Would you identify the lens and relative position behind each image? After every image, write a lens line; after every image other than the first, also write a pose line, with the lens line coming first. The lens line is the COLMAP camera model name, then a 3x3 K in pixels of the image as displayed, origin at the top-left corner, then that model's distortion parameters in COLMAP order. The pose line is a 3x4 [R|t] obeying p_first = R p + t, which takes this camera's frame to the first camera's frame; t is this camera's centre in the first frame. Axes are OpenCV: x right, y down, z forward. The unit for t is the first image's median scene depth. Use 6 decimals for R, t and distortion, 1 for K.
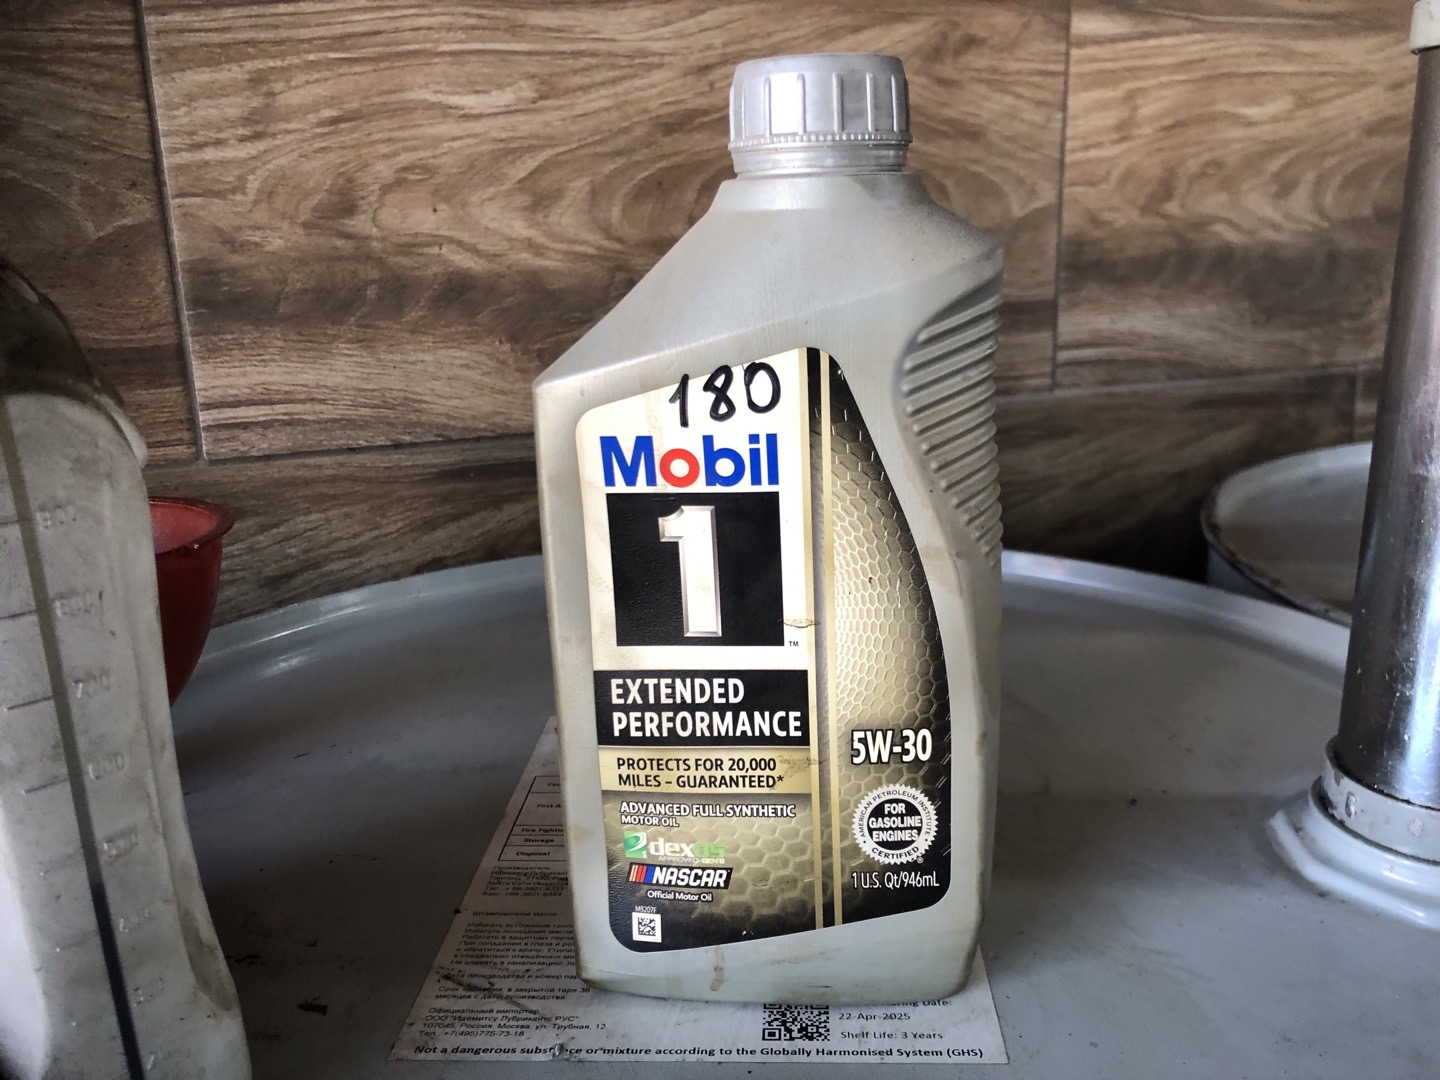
lens RADIAL K [[1214.0, 0, 745.1], [0, 1214.0, 537.5], [0, 0, 1]] dist [-0.004137, 0.013810]
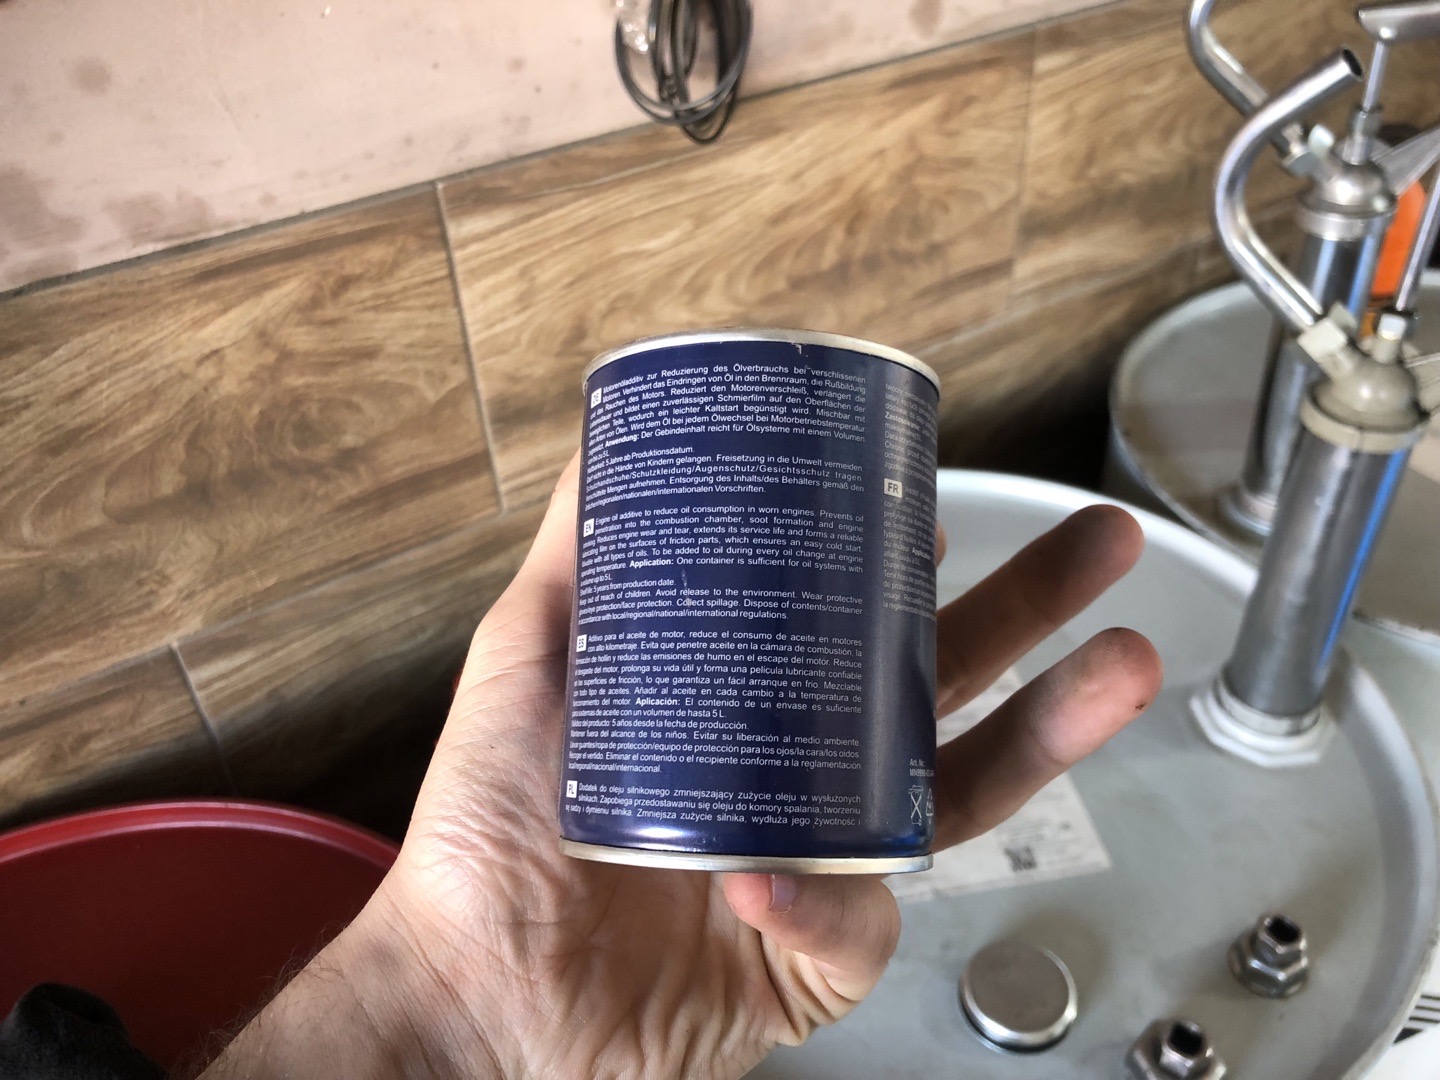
lens RADIAL K [[1214.0, 0, 725.0], [0, 1214.0, 555.6], [0, 0, 1]] dist [-0.004137, 0.013810]
pose [[0.979146, -0.148943, 0.138166, -0.380758], [0.082433, 0.912855, 0.399876, -0.567354], [-0.185685, -0.380147, 0.906096, -0.405460]]
